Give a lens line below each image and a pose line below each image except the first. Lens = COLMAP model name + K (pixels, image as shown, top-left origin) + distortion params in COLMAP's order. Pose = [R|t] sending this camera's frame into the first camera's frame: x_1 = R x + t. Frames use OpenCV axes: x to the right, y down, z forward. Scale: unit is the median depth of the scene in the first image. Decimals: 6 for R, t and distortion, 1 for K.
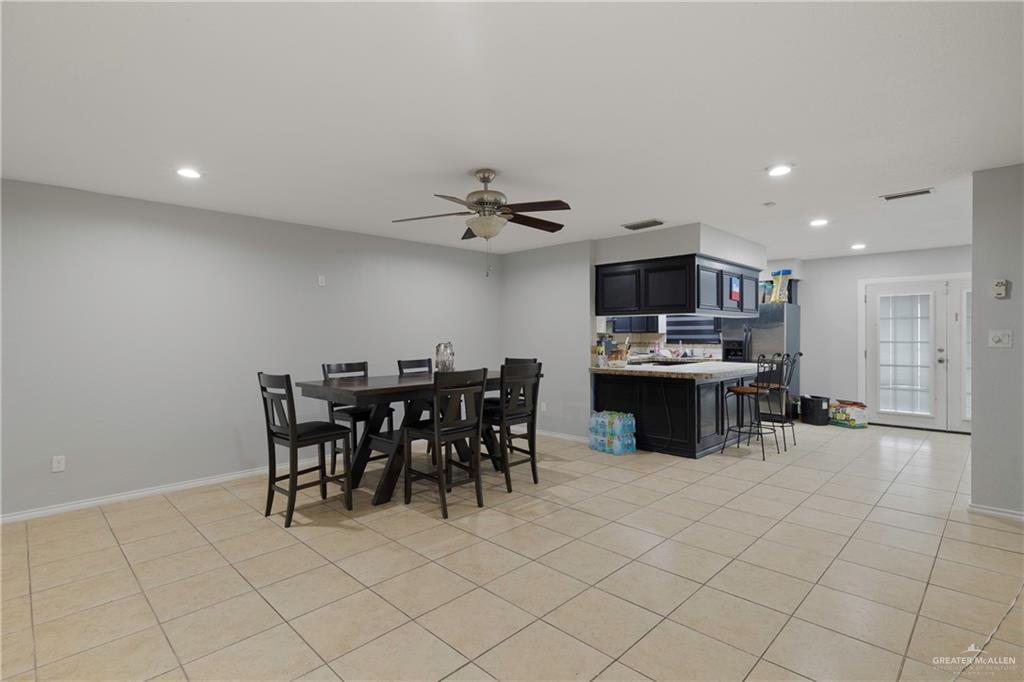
lens RADIAL K [[494.5, 0, 513.0], [0, 494.5, 337.3], [0, 0, 1]] dist [0.000055, 0.000485]
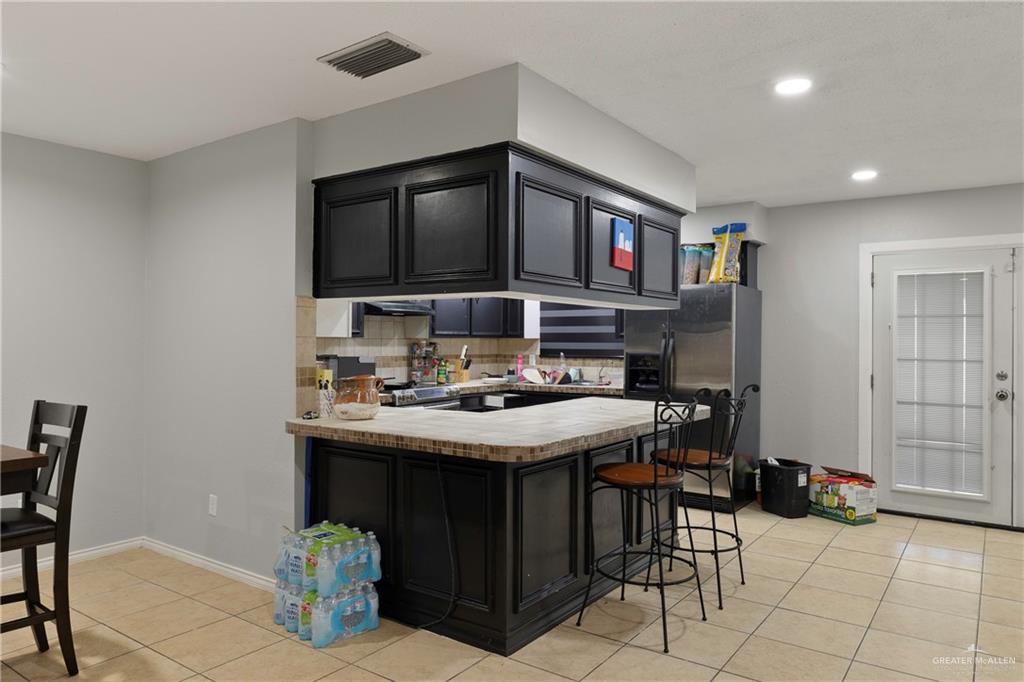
lens RADIAL K [[683.6, 0, 510.7], [0, 683.6, 336.6], [0, 0, 1]] dist [0.003319, -0.000521]
pose [[0.987291, 0.010760, 0.158556, 0.213316], [-0.009614, 0.999922, -0.007994, -0.005806], [-0.158630, 0.006369, 0.987318, 0.339429]]
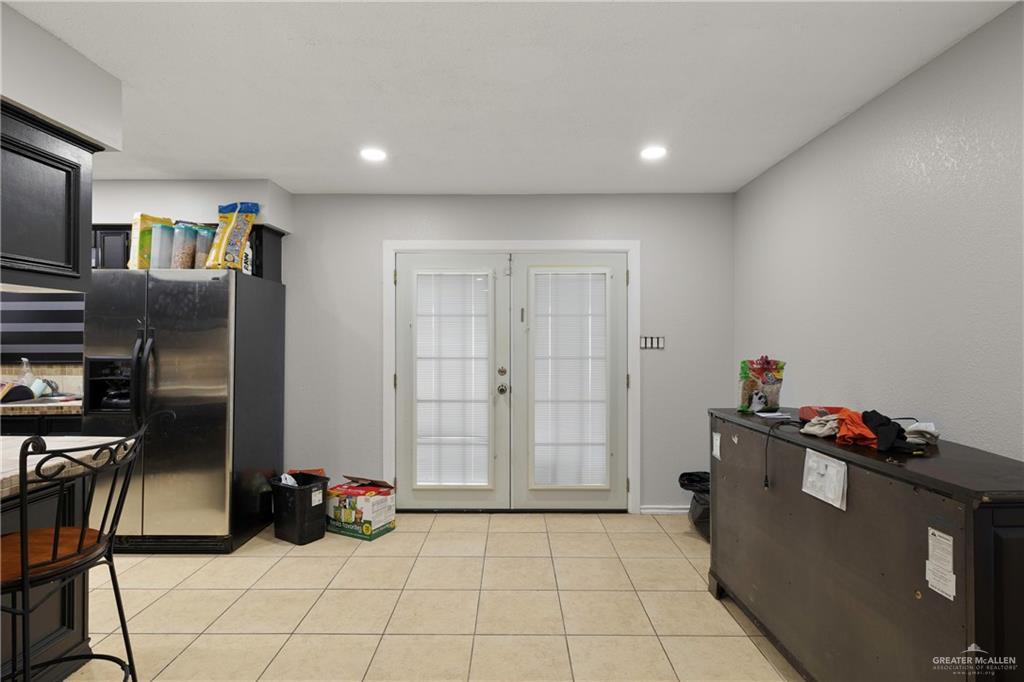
lens RADIAL K [[512.3, 0, 510.9], [0, 512.3, 336.9], [0, 0, 1]] dist [0.001045, 0.000299]
pose [[0.714824, 0.007270, 0.699267, 0.436640], [0.000278, 0.999943, -0.010680, -0.008018], [-0.699304, 0.007828, 0.714781, 0.544417]]
